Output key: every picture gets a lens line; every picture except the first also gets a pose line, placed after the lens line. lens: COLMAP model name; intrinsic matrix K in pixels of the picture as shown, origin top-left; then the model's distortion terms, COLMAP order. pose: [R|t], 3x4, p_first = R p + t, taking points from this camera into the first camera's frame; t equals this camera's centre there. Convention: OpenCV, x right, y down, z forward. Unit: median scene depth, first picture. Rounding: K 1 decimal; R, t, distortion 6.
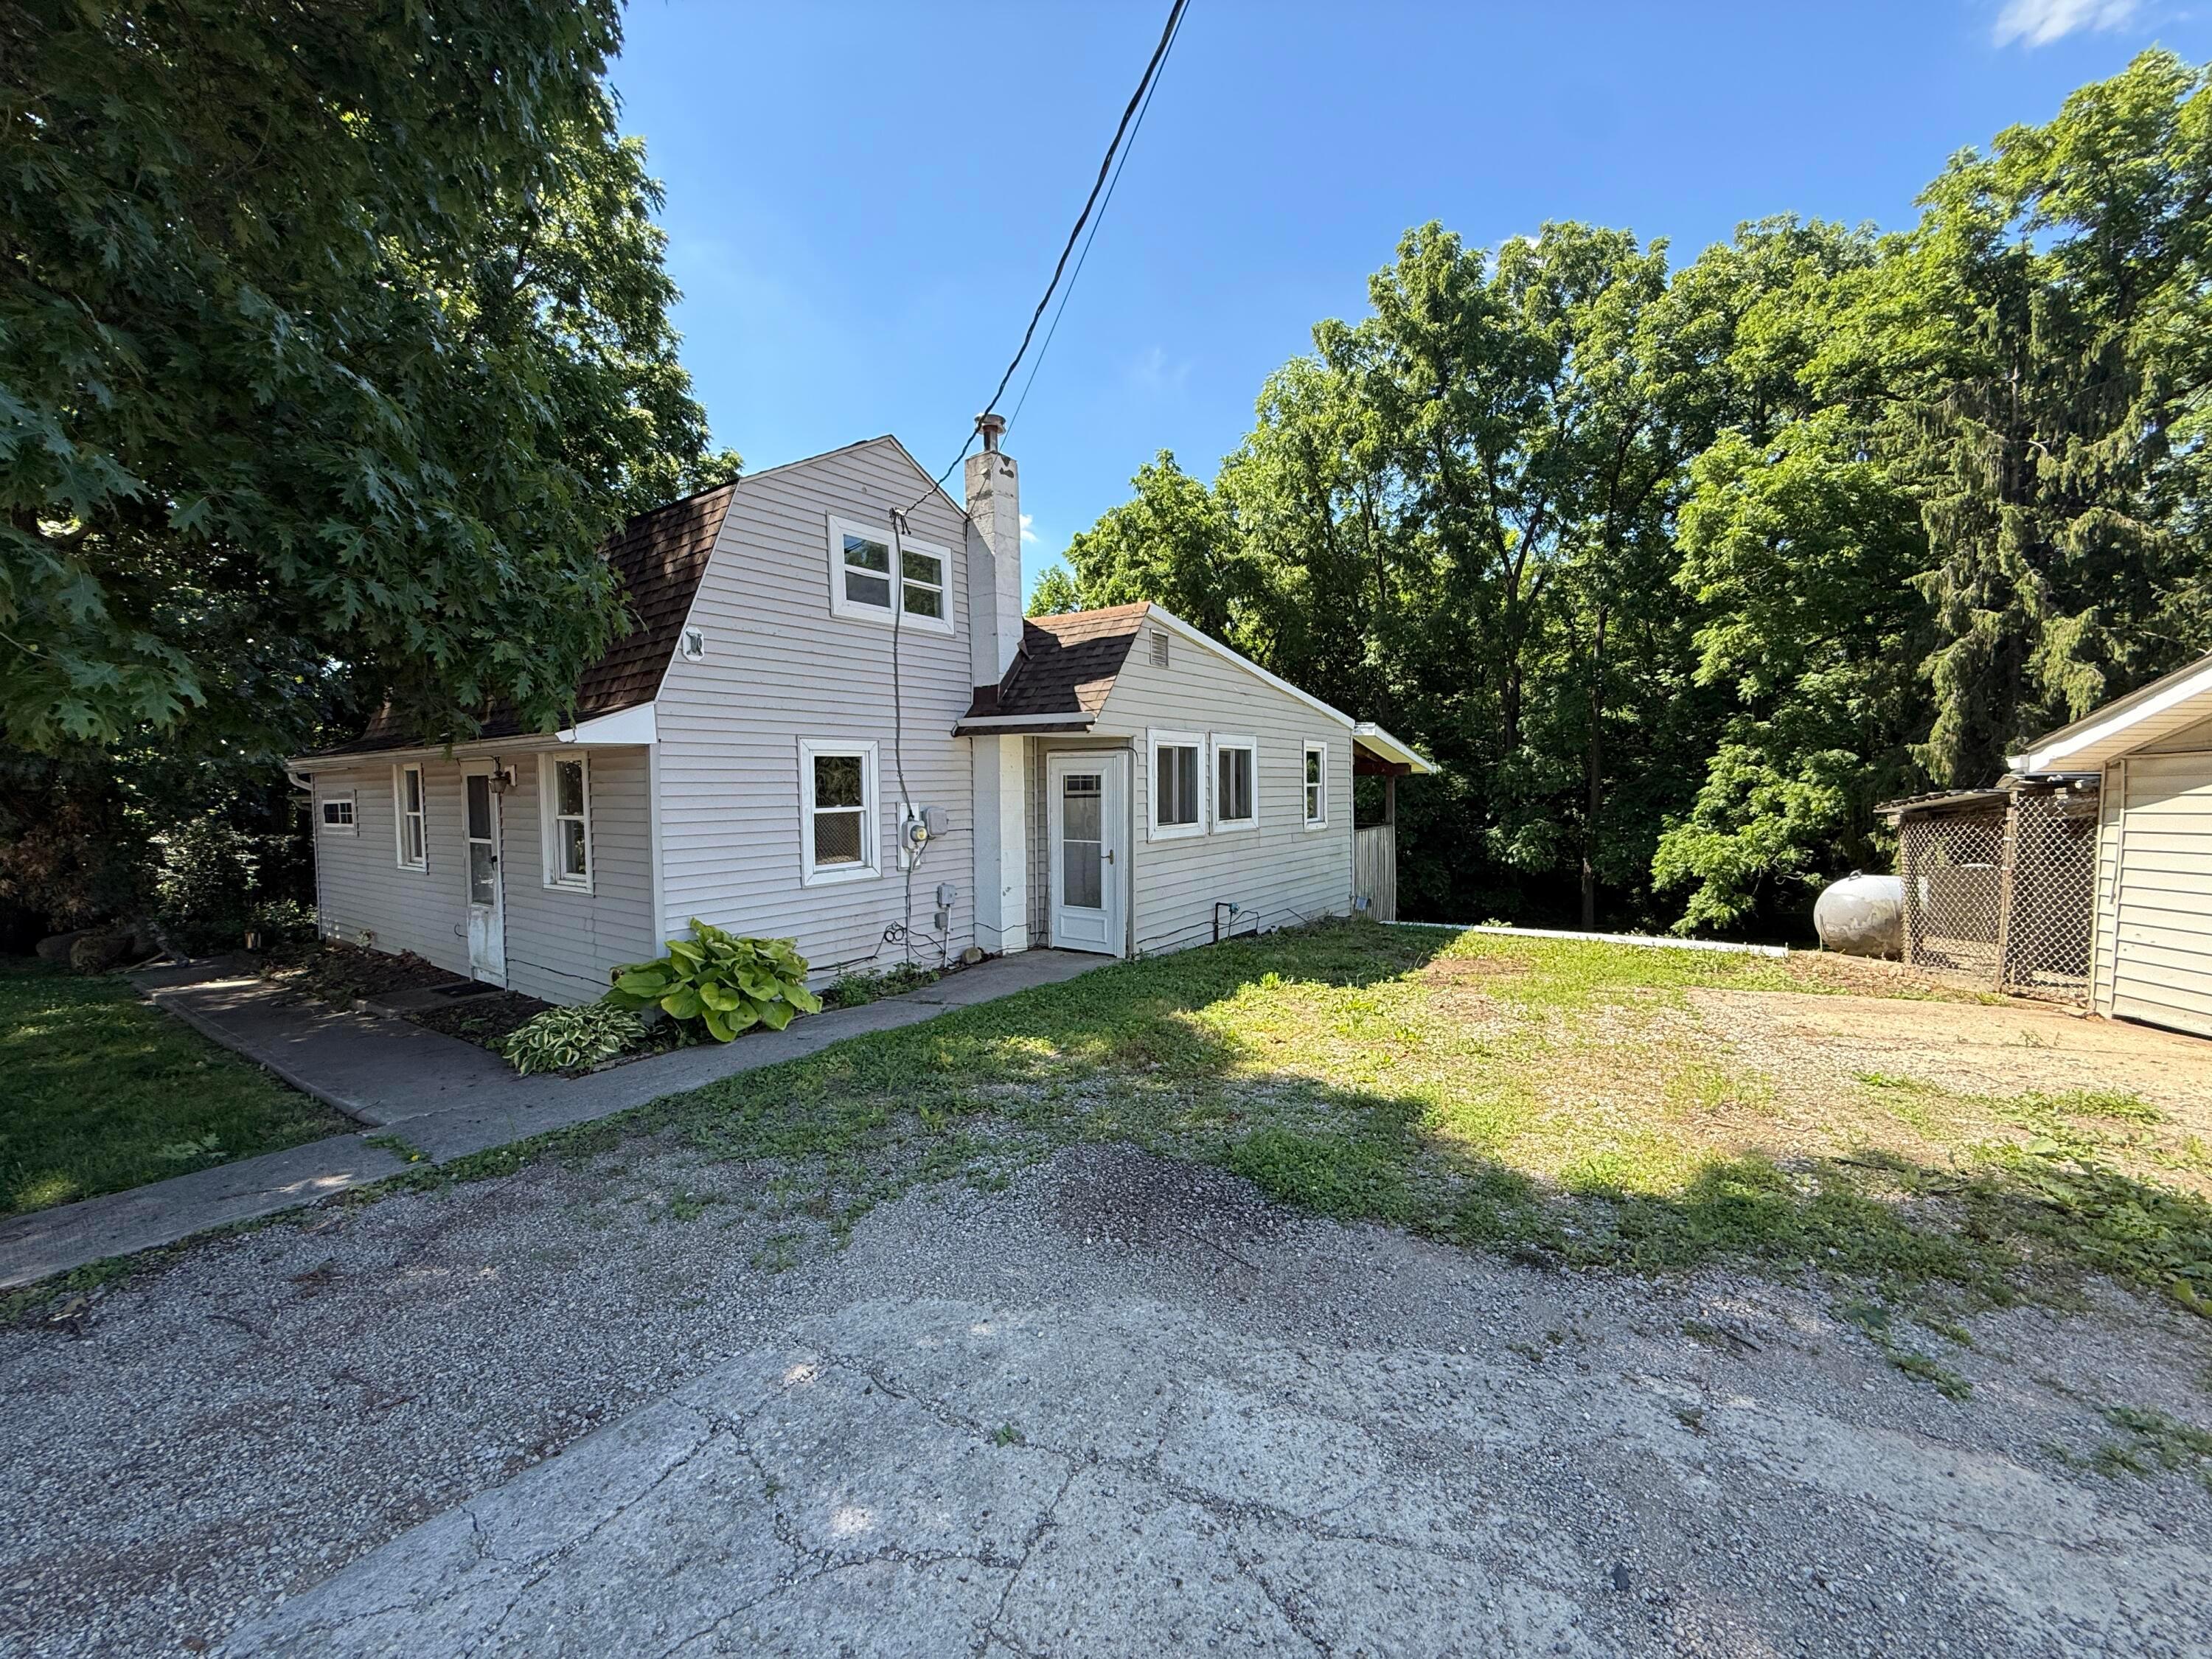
lens RADIAL K [[883.3, 0, 1105.5], [0, 883.3, 833.8], [0, 0, 1]] dist [0.000601, -0.000570]
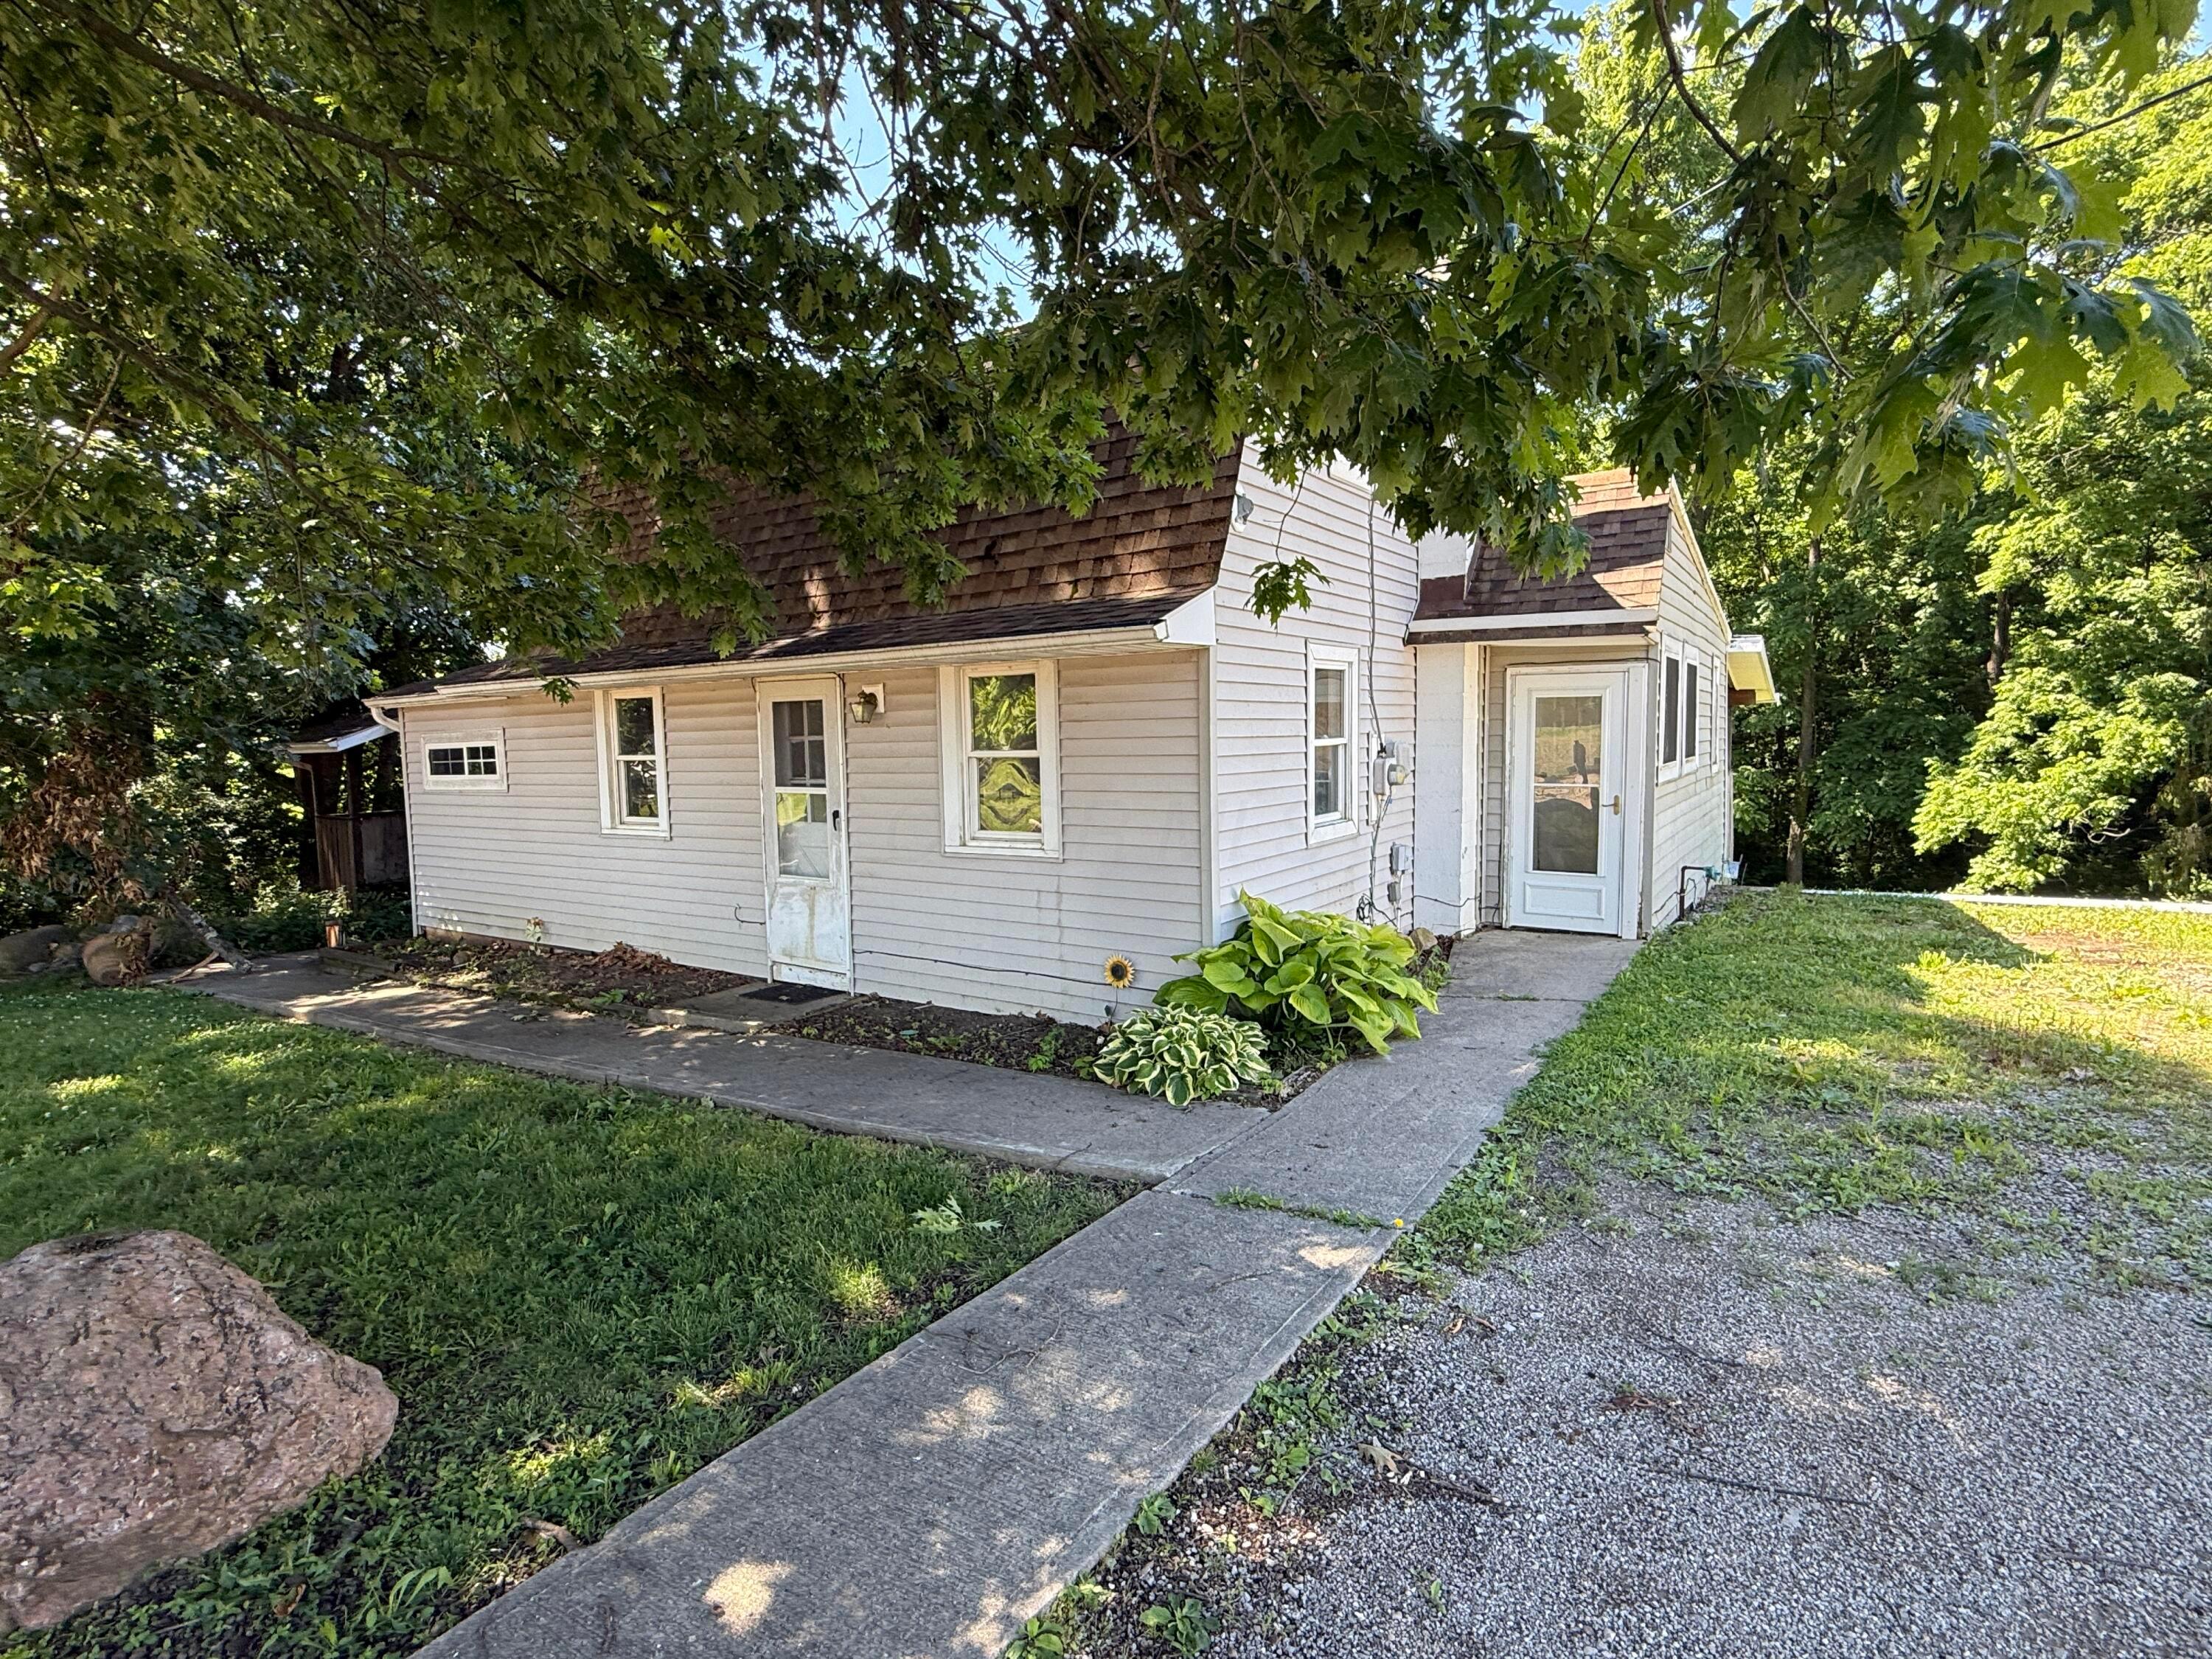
lens RADIAL K [[1116.1, 0, 1105.2], [0, 1116.1, 828.0], [0, 0, 1]] dist [-0.005779, 0.001208]
pose [[0.999281, -0.011763, 0.036052, -0.392308], [0.010701, 0.999508, 0.029489, 0.011309], [-0.036381, -0.029082, 0.998915, 0.054913]]
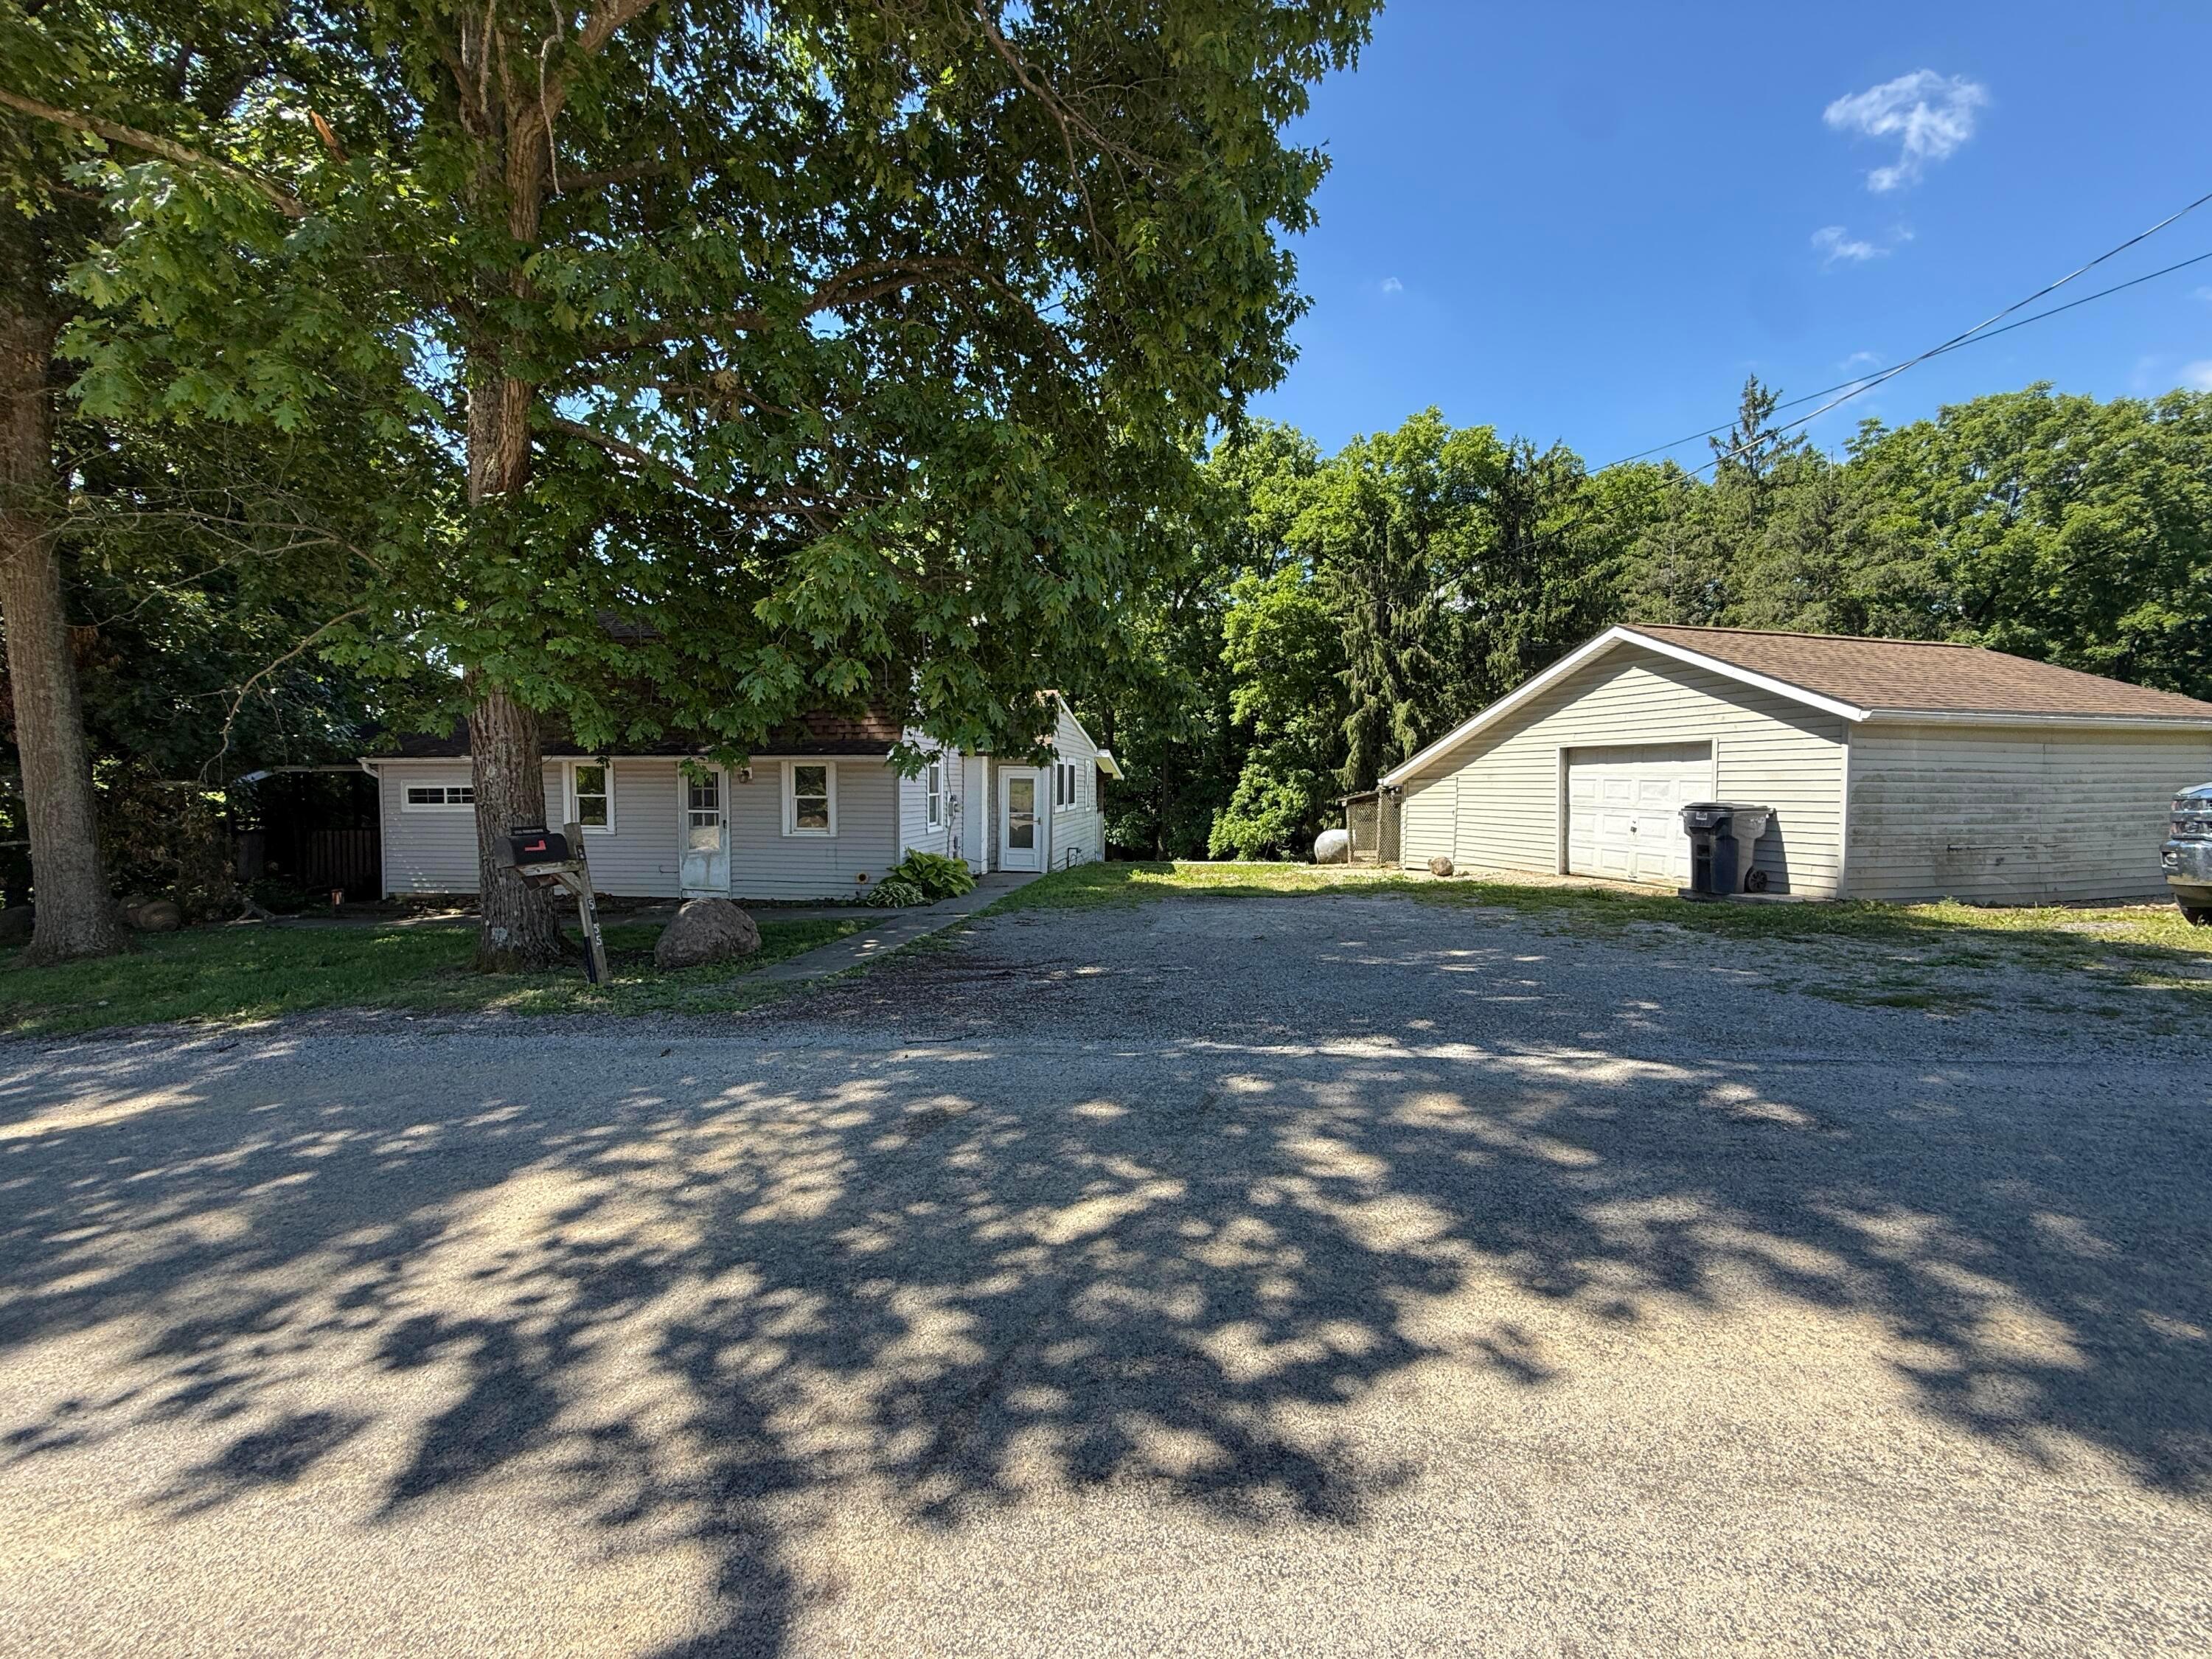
lens RADIAL K [[883.3, 0, 1104.4], [0, 883.3, 838.5], [0, 0, 1]] dist [0.000601, -0.000570]
pose [[0.881369, -0.013072, 0.472247, -0.662418], [0.010643, 0.999913, 0.007816, 0.042837], [-0.472308, -0.001863, 0.881432, -0.655417]]
